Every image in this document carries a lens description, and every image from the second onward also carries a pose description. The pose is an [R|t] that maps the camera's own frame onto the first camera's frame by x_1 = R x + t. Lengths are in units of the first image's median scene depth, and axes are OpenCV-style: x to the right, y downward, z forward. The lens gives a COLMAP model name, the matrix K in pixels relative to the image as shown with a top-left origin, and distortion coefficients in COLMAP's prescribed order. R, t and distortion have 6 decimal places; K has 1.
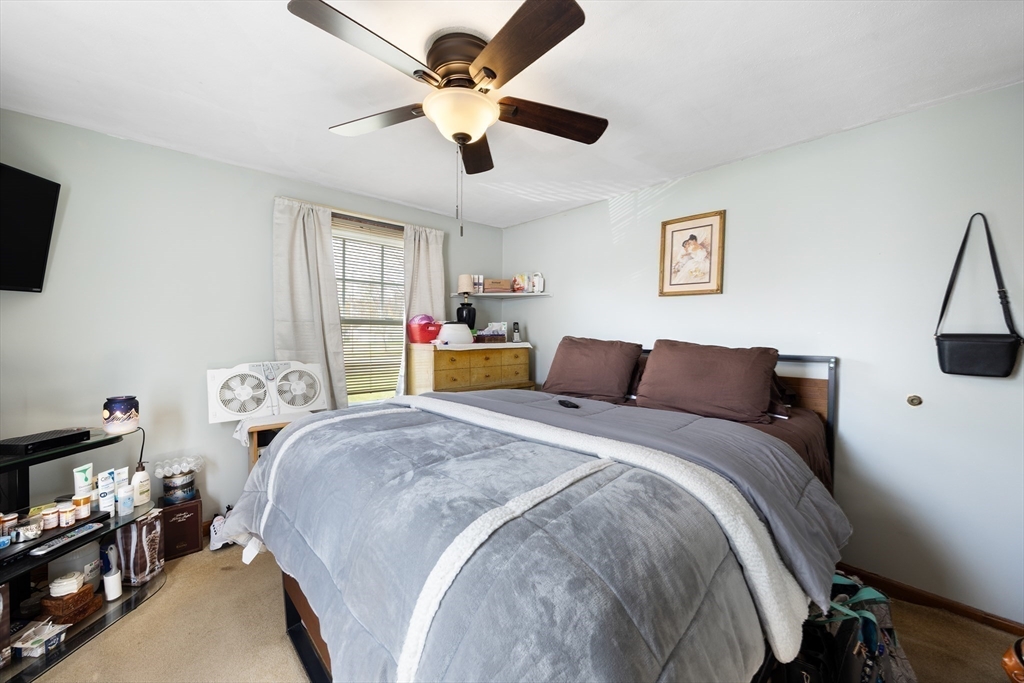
lens RADIAL K [[390.4, 0, 517.2], [0, 390.4, 335.8], [0, 0, 1]] dist [-0.002419, -0.000302]
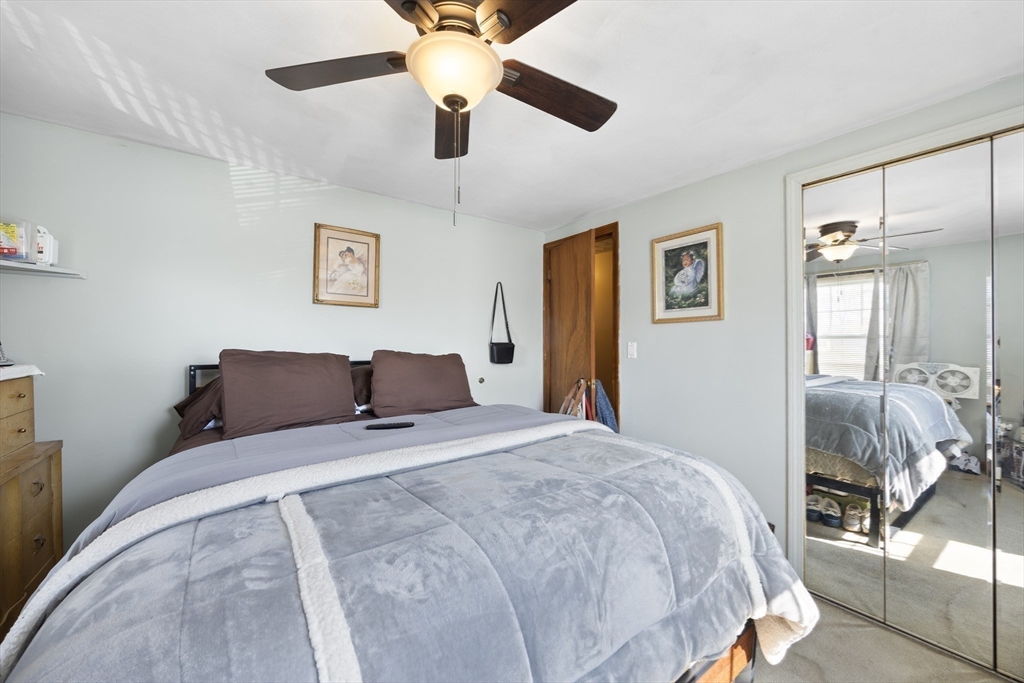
lens RADIAL K [[390.4, 0, 517.1], [0, 390.4, 340.4], [0, 0, 1]] dist [-0.002419, -0.000302]
pose [[0.112130, -0.002513, 0.993690, -0.513669], [0.008717, 0.999961, 0.001545, -0.012235], [-0.993655, 0.008489, 0.112148, 0.445473]]
